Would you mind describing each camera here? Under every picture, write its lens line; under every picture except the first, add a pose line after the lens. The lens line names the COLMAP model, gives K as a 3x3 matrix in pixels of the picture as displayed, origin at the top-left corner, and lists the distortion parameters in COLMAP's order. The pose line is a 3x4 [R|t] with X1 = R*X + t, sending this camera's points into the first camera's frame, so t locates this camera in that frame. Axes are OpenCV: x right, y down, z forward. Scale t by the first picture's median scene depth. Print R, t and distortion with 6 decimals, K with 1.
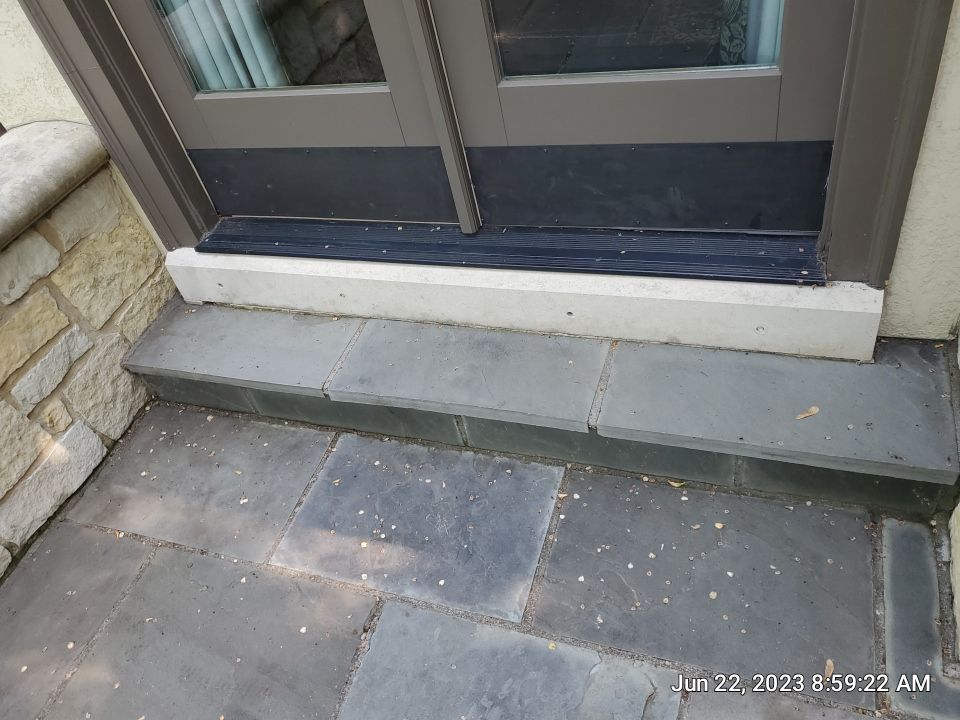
lens RADIAL K [[741.3, 0, 480.0], [0, 741.3, 399.7], [0, 0, 1]] dist [-0.023223, 0.006044]
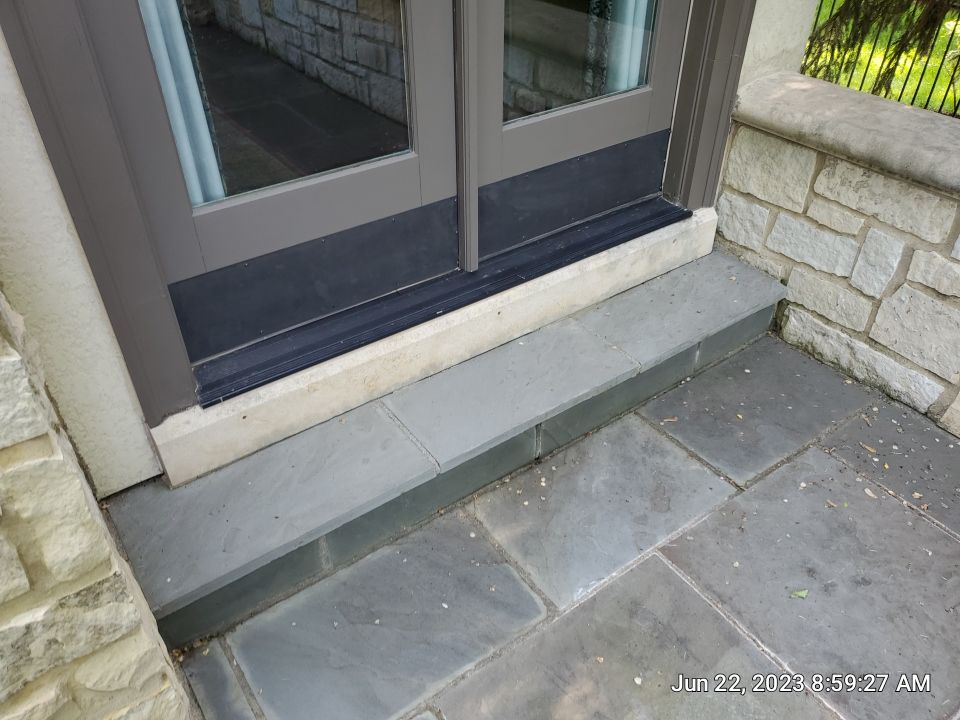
lens RADIAL K [[741.3, 0, 480.0], [0, 741.3, 399.7], [0, 0, 1]] dist [-0.023223, 0.006044]
pose [[0.552236, -0.375067, 0.744554, -0.921054], [0.521008, 0.852468, 0.042996, -0.101343], [-0.650835, 0.364174, 0.666176, 0.320218]]
